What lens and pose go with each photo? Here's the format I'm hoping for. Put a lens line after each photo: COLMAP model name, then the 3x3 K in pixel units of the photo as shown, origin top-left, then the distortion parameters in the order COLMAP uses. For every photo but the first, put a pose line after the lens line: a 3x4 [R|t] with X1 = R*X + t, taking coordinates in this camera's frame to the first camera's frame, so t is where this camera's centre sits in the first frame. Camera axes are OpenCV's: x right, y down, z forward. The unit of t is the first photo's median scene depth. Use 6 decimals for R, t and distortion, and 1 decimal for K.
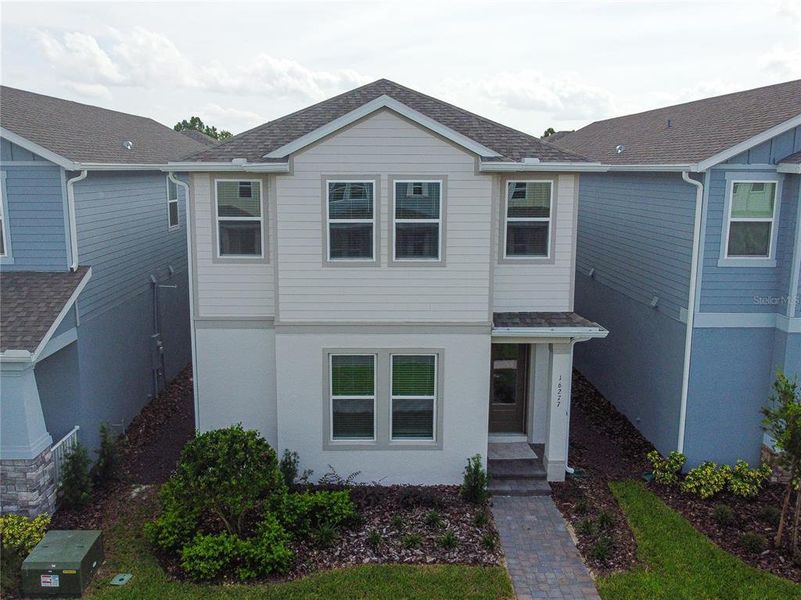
lens RADIAL K [[661.7, 0, 382.0], [0, 661.7, 274.9], [0, 0, 1]] dist [-0.008237, 0.013490]
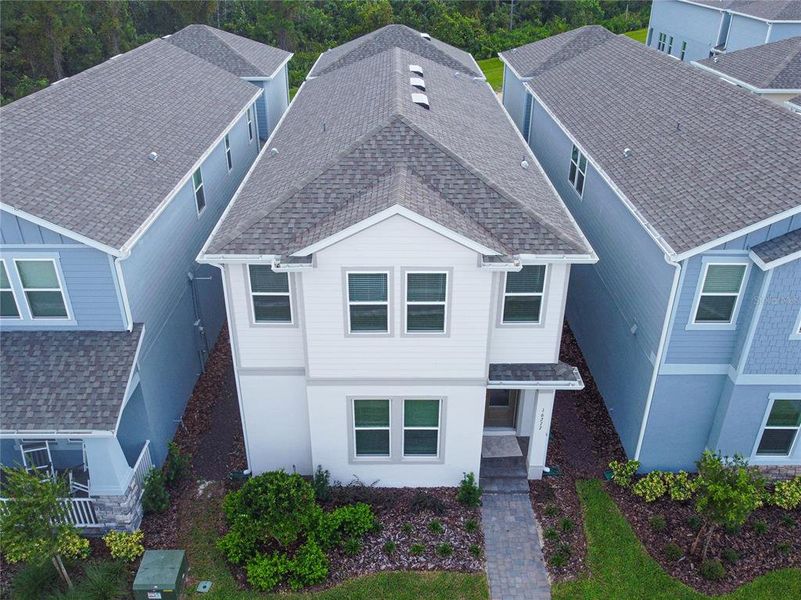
lens RADIAL K [[661.7, 0, 401.5], [0, 661.7, 302.4], [0, 0, 1]] dist [-0.008237, 0.013490]
pose [[0.999996, 0.002651, -0.000772, 0.011428], [-0.002250, 0.944472, 0.328583, -0.449706], [0.001600, -0.328580, 0.944475, -0.081939]]
